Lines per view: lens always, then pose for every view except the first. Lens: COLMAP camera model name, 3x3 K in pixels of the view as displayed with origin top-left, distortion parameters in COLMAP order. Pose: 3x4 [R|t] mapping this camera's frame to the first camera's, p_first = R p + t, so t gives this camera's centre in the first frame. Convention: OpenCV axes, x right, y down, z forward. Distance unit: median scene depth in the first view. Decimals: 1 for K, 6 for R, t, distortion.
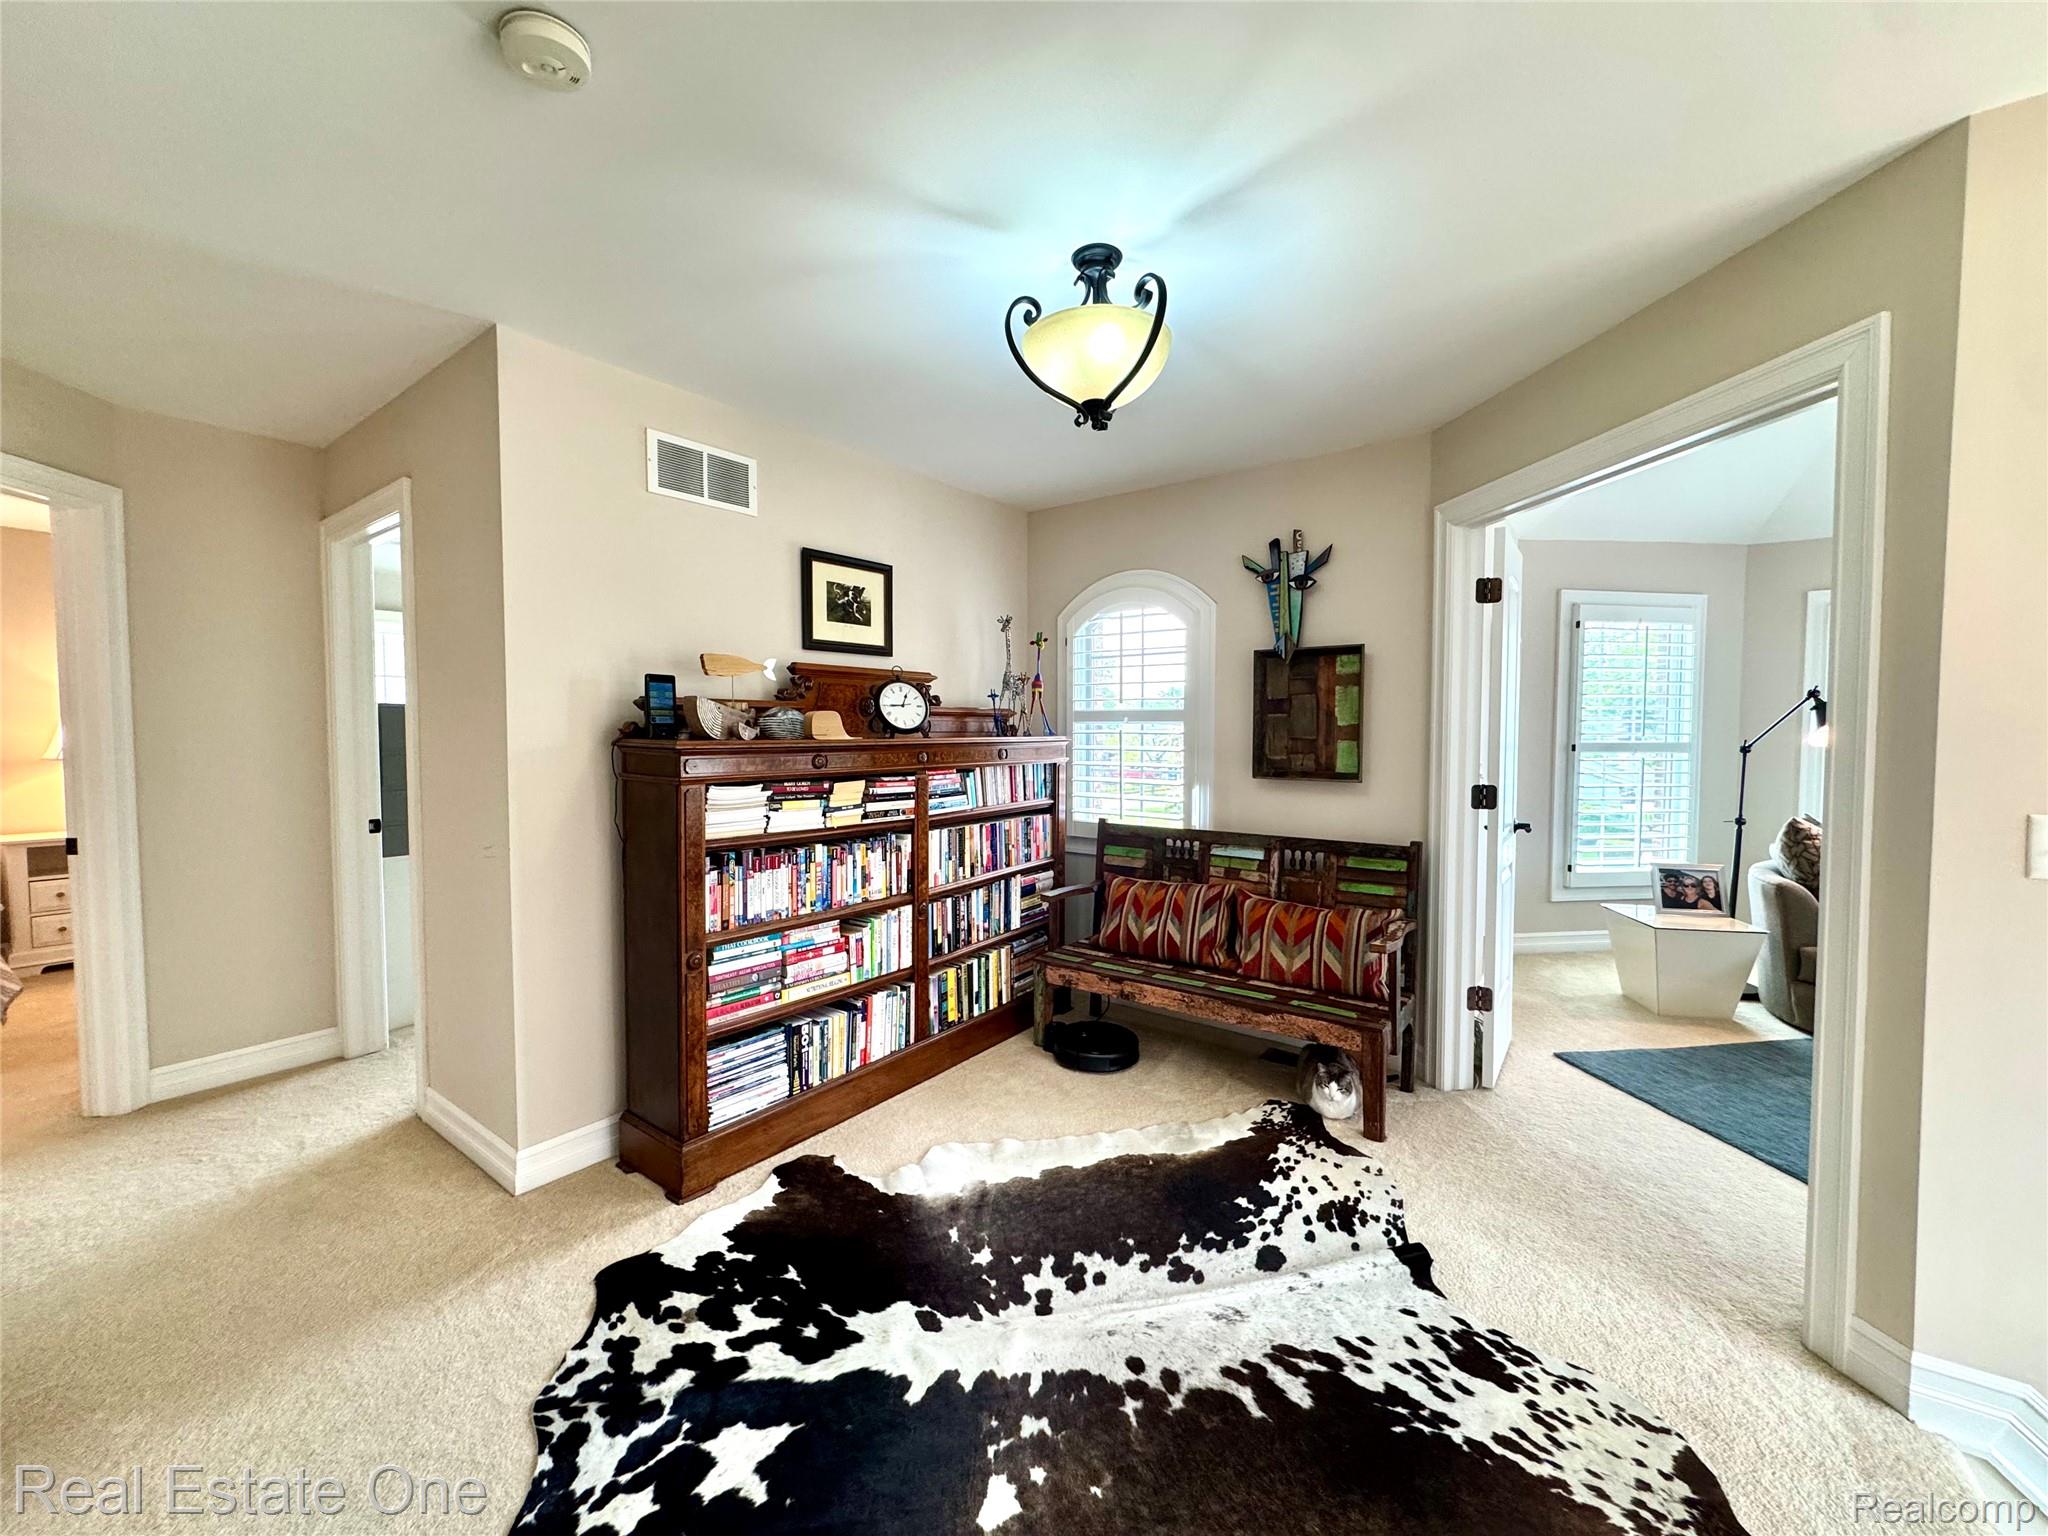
lens RADIAL K [[829.2, 0, 1030.5], [0, 829.2, 763.4], [0, 0, 1]] dist [-0.000801, -0.000212]
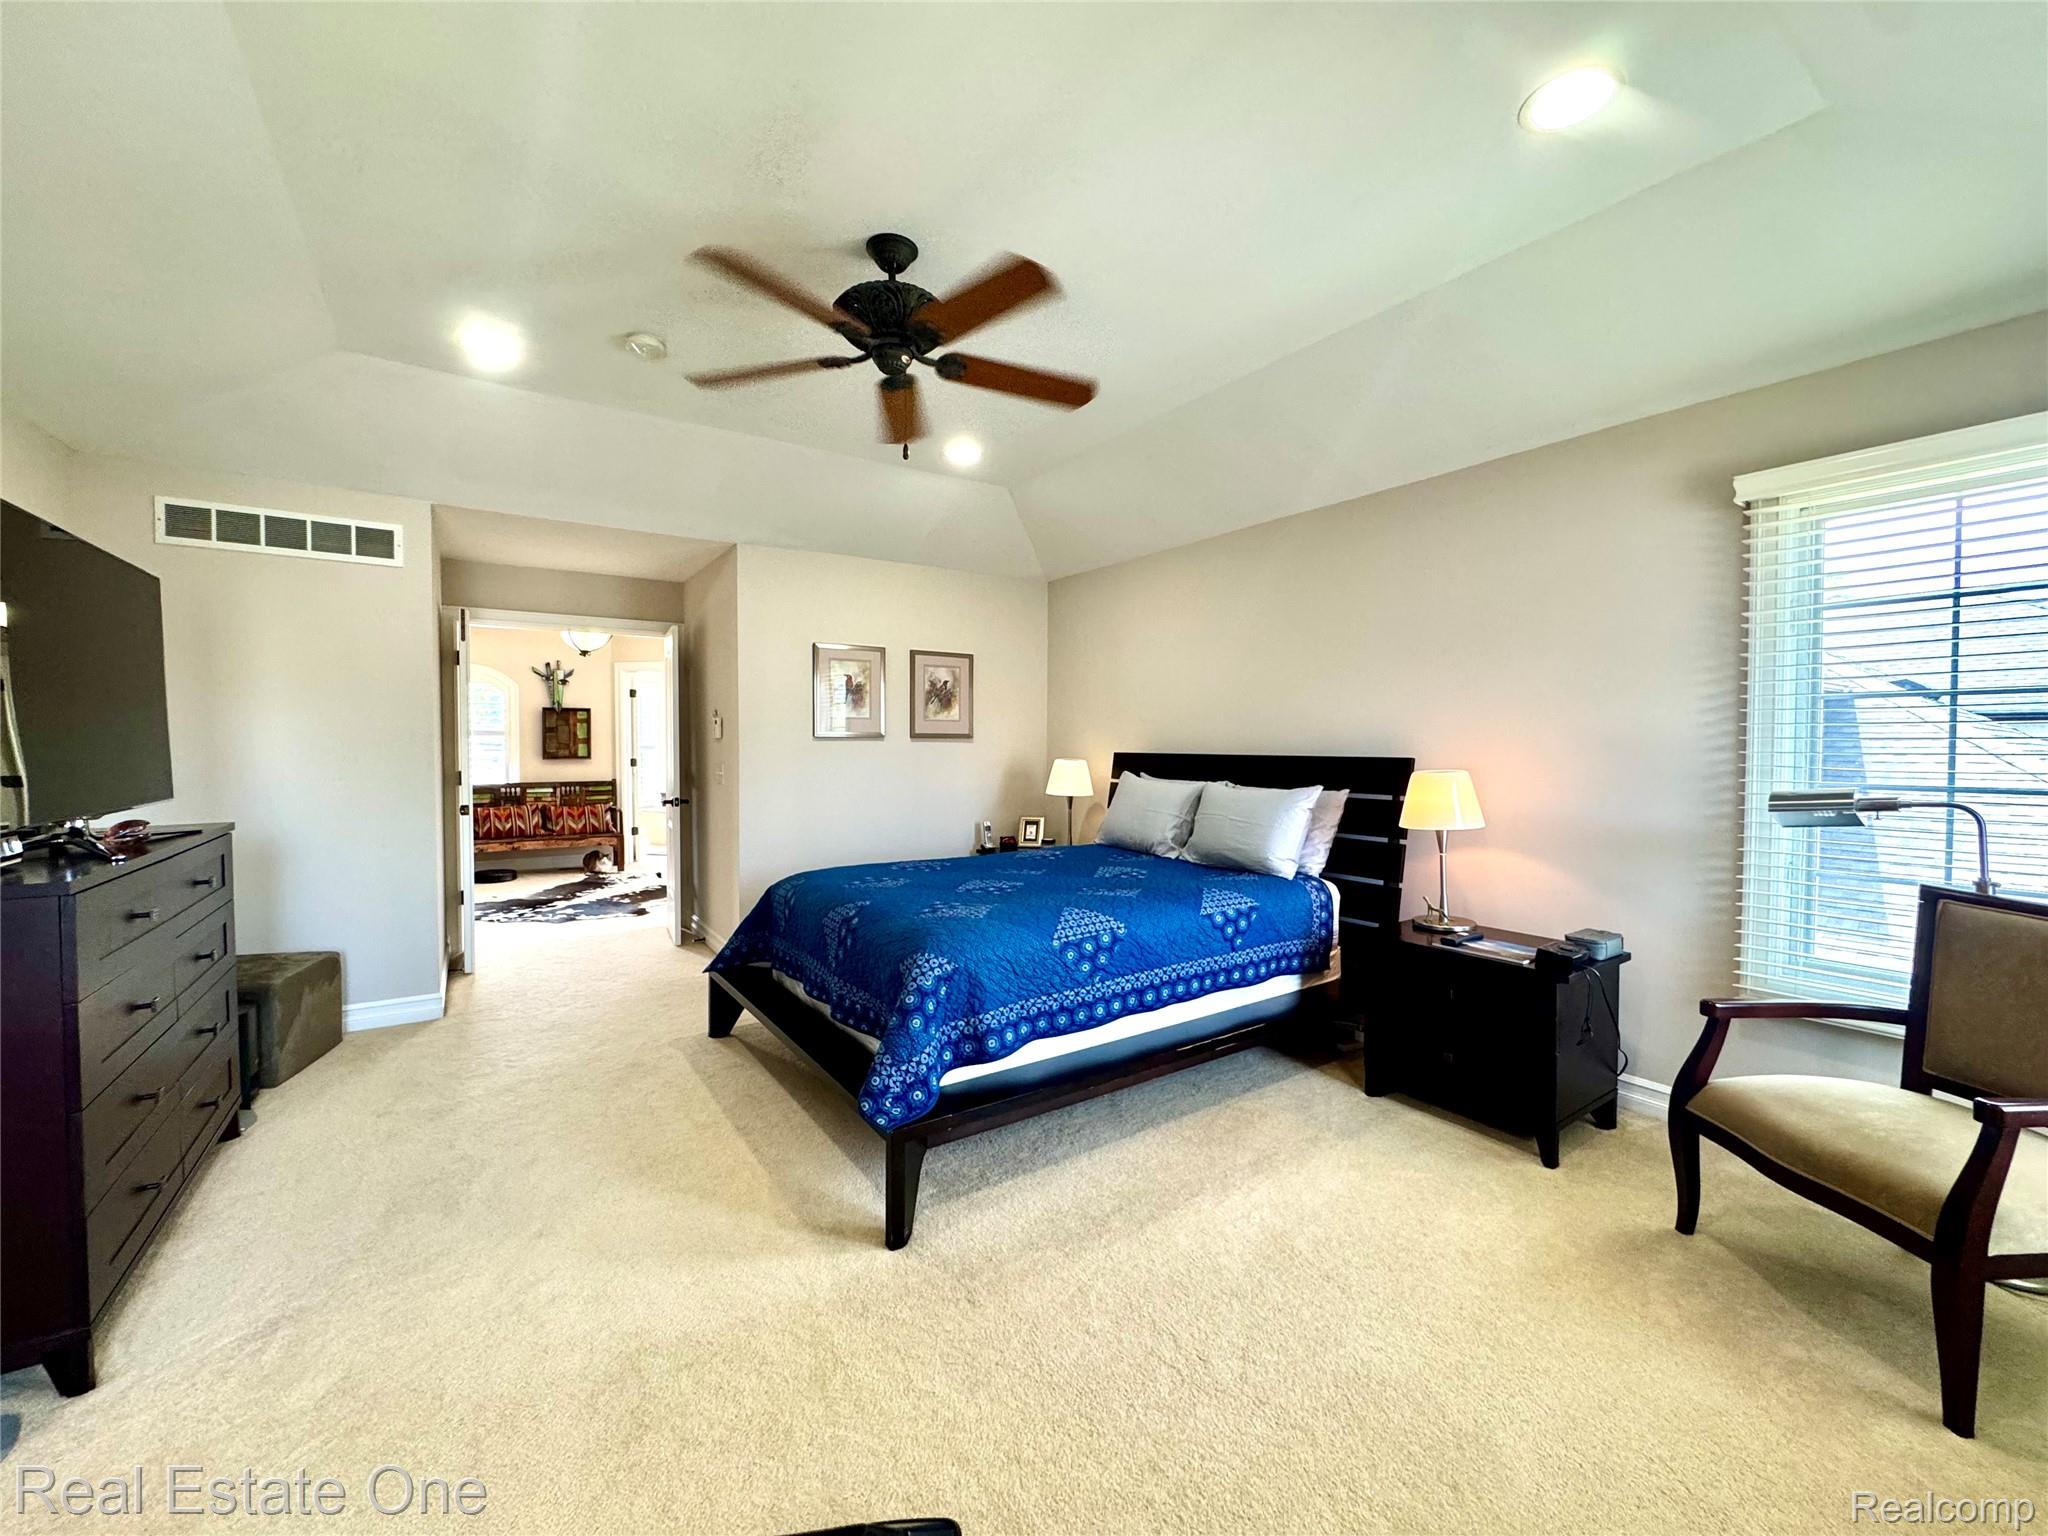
lens RADIAL K [[829.2, 0, 1030.5], [0, 829.2, 763.4], [0, 0, 1]] dist [-0.000801, -0.000212]
pose [[0.331789, -0.028862, 0.942912, -1.739263], [0.036027, 0.999190, 0.017908, 0.040983], [-0.942666, 0.028028, 0.332560, -1.297293]]
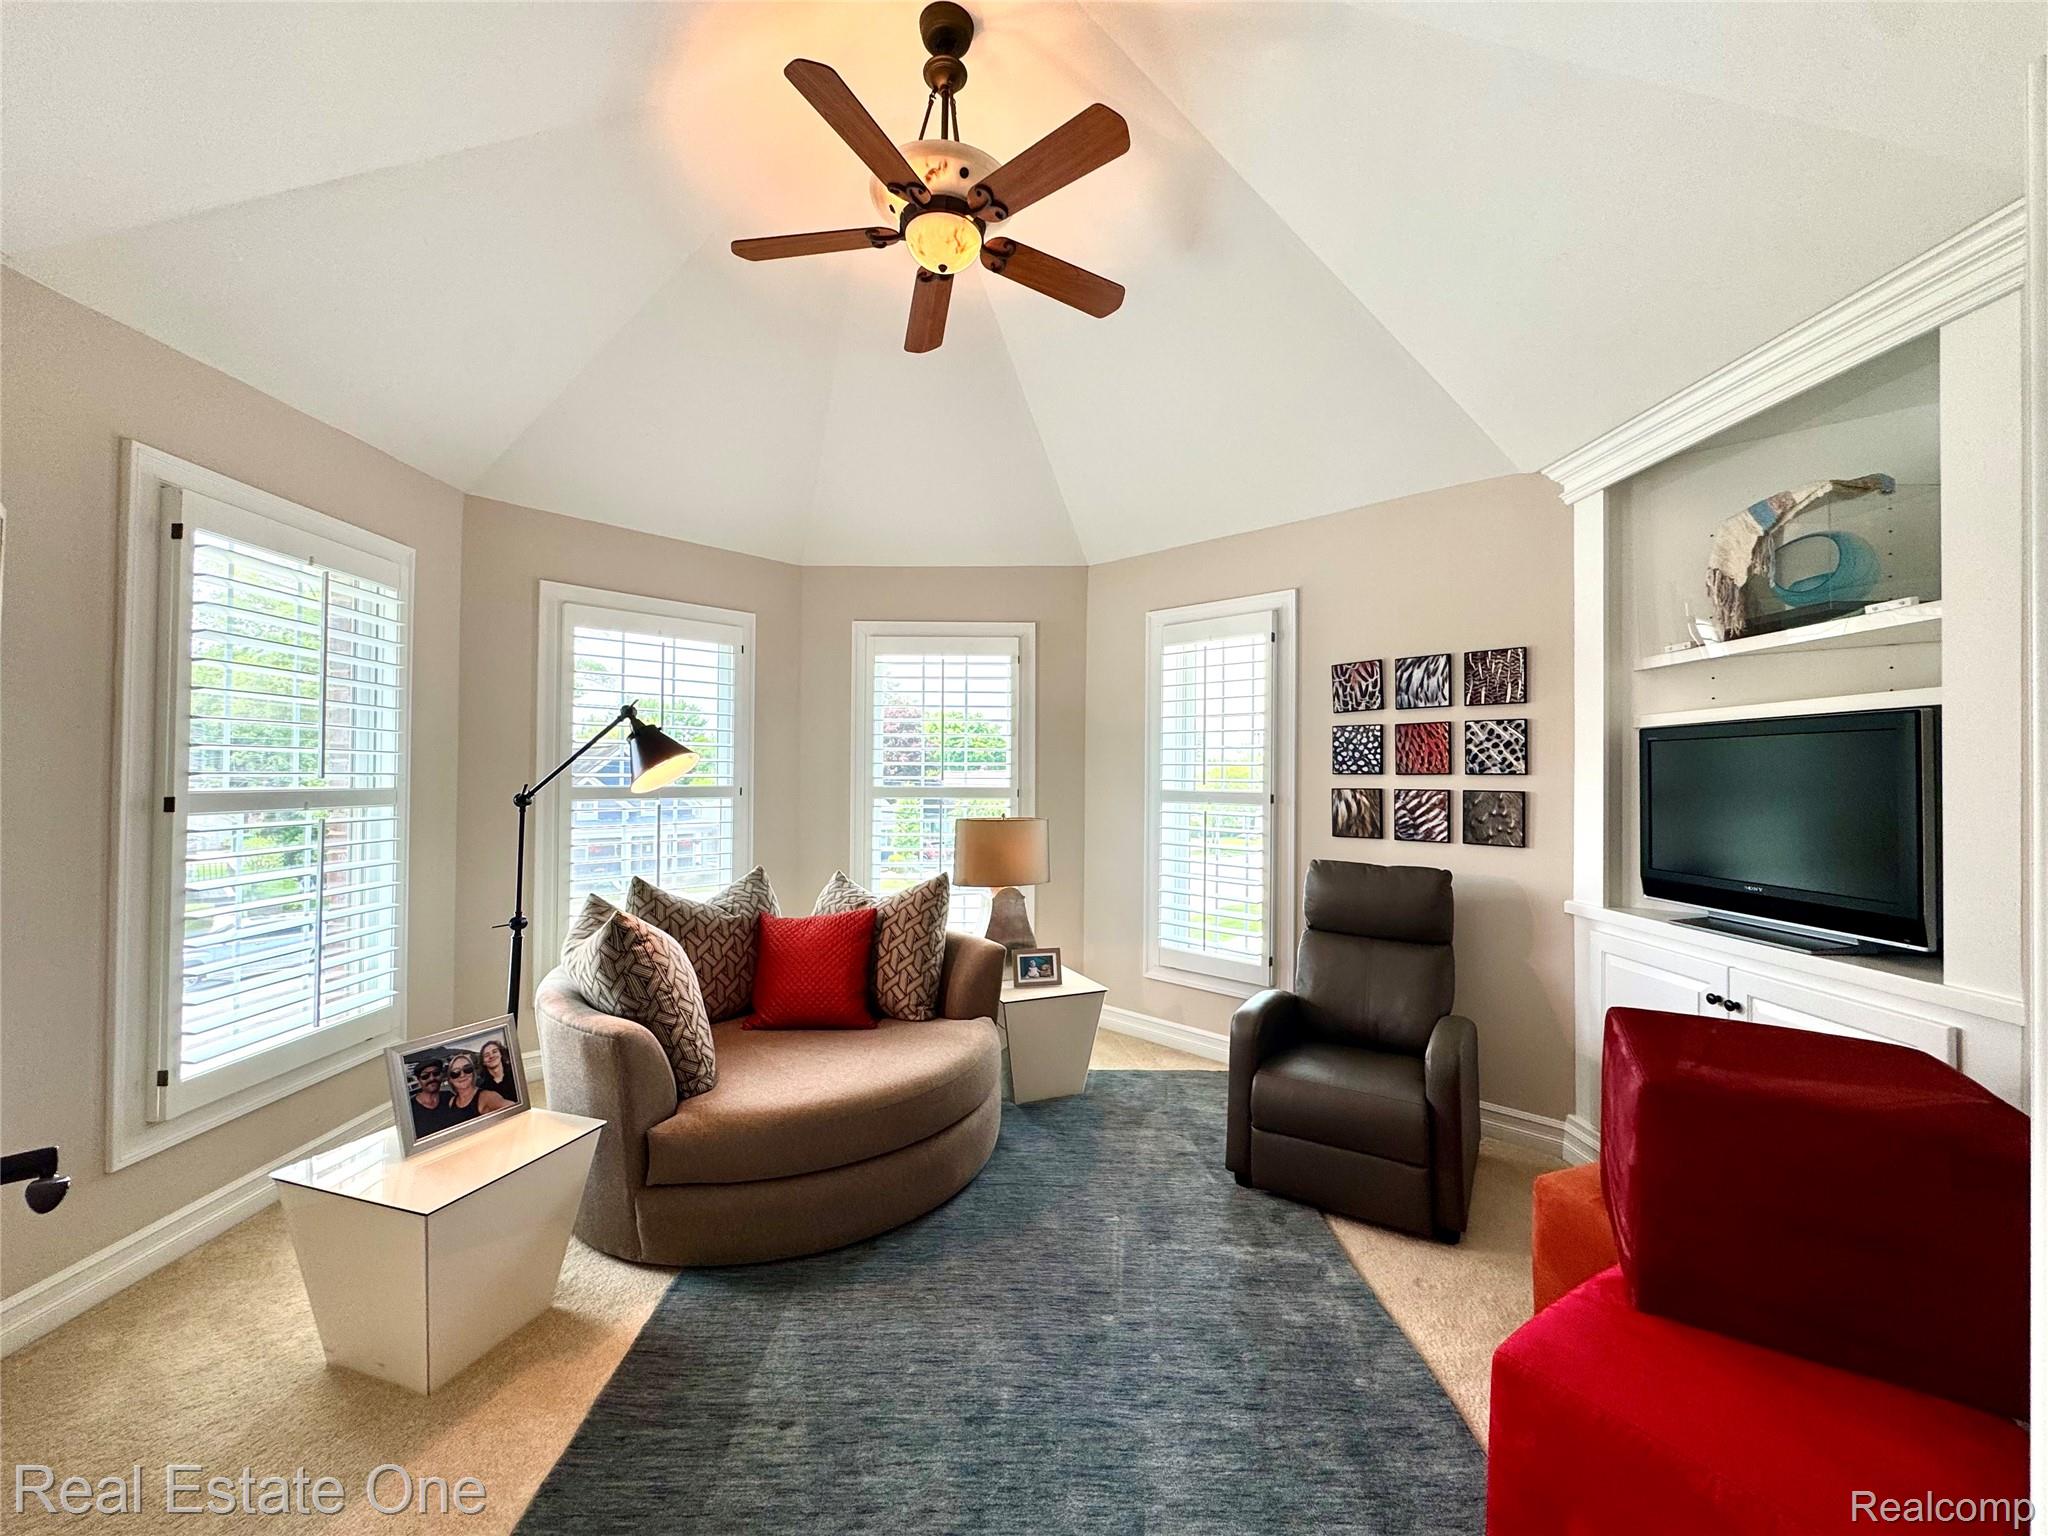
lens RADIAL K [[829.2, 0, 1030.5], [0, 829.2, 763.4], [0, 0, 1]] dist [-0.000801, -0.000212]
pose [[0.149660, 0.011333, 0.988673, 0.276393], [0.032404, 0.999341, -0.016360, -0.018291], [-0.988206, 0.034486, 0.149194, 0.462319]]
